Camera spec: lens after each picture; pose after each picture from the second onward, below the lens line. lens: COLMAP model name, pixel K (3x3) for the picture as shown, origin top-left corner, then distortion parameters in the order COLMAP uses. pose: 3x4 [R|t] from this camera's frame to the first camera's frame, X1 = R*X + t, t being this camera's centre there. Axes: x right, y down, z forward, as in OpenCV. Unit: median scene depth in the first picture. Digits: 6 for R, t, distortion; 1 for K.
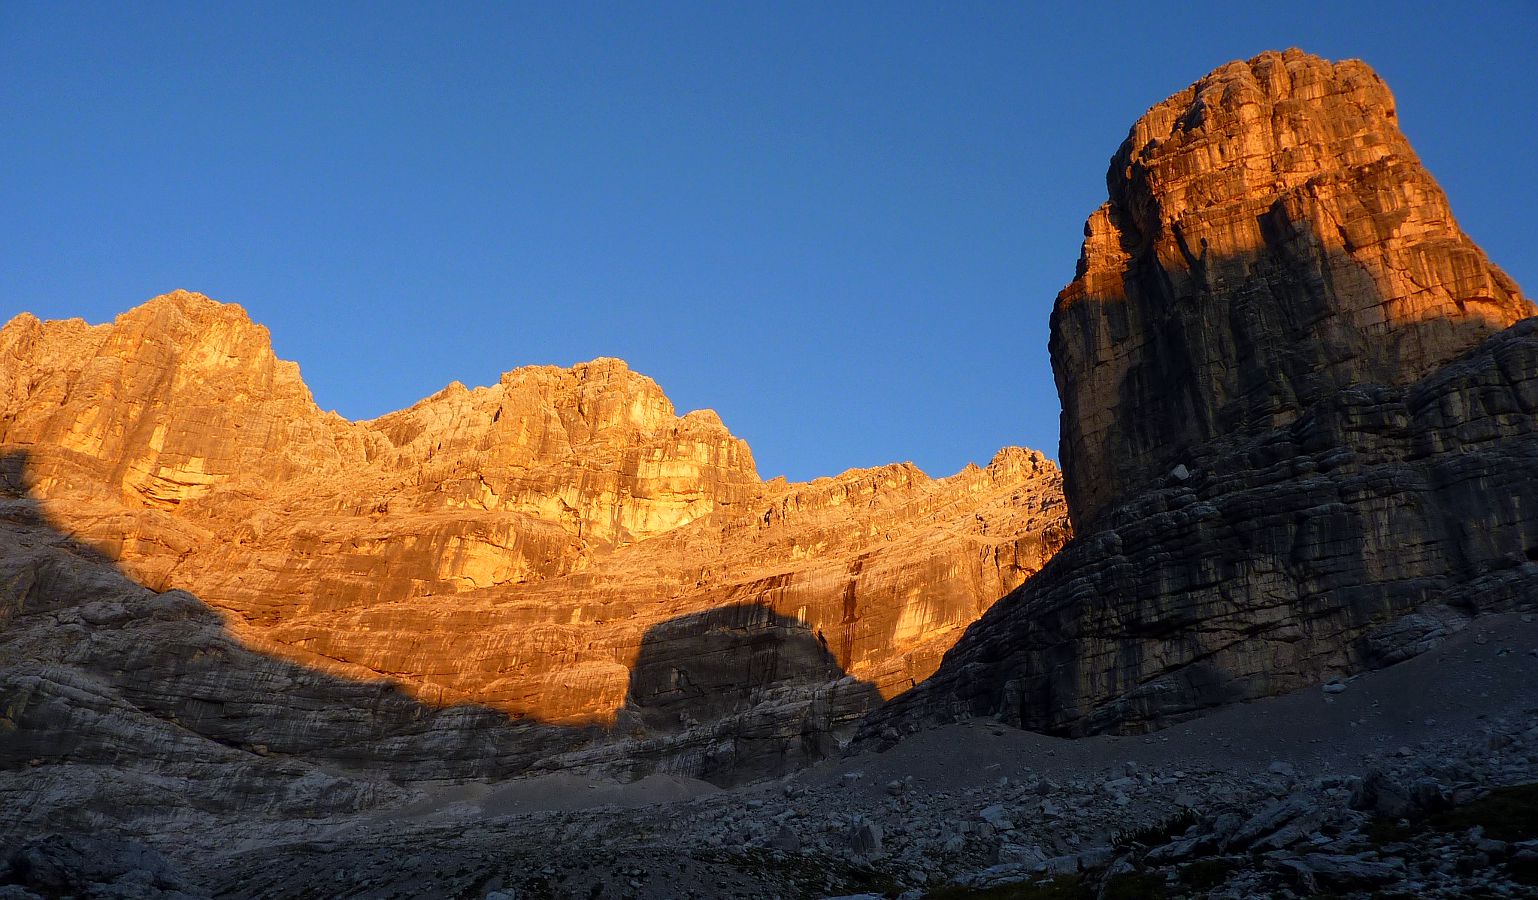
lens RADIAL K [[1138.6, 0, 790.0], [0, 1138.6, 586.6], [0, 0, 1]] dist [-0.050751, -0.007371]
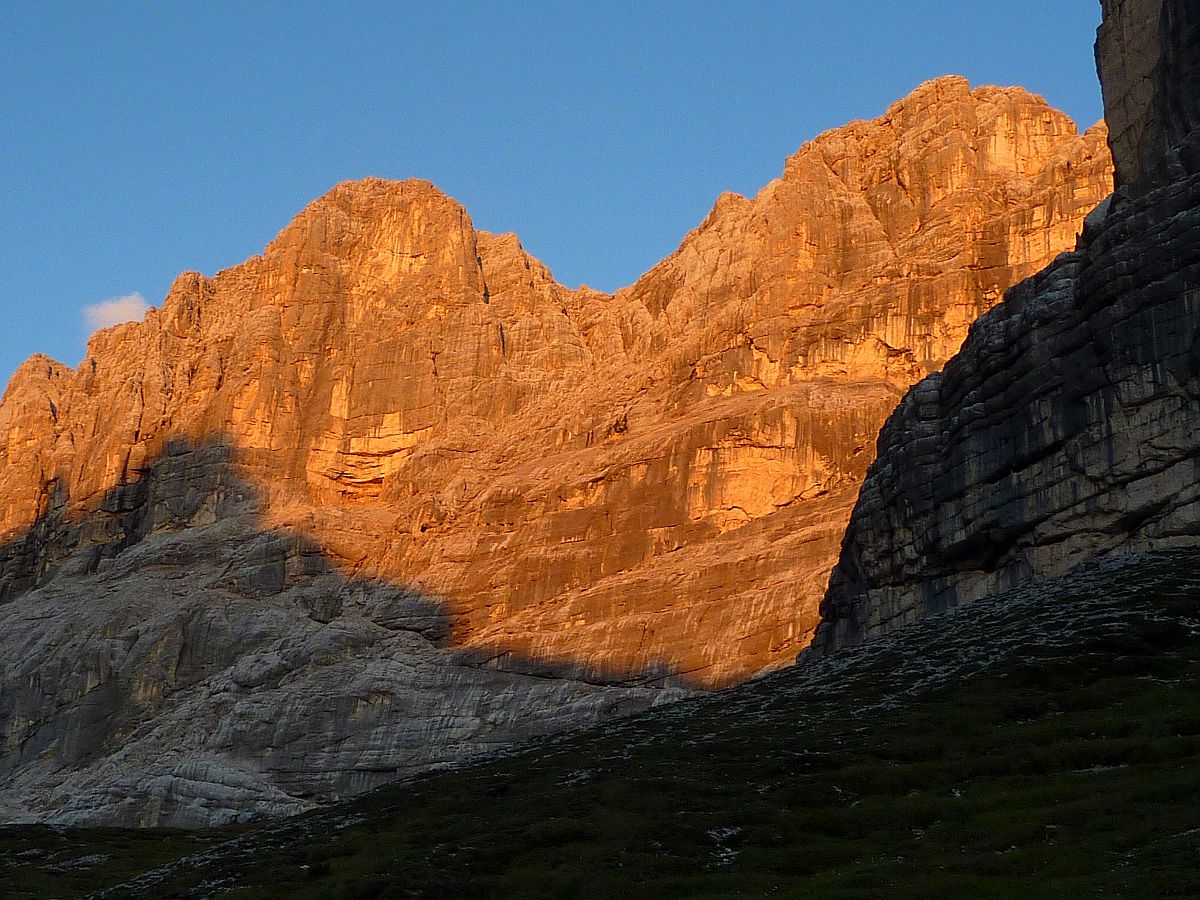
lens RADIAL K [[1915.1, 0, 600.5], [0, 1915.1, 451.9], [0, 0, 1]] dist [0.005128, 0.000000]
pose [[0.817979, -0.218486, -0.532141, 0.234427], [0.227224, 0.972556, -0.050034, -0.001193], [0.528469, -0.079988, 0.845176, 0.052125]]
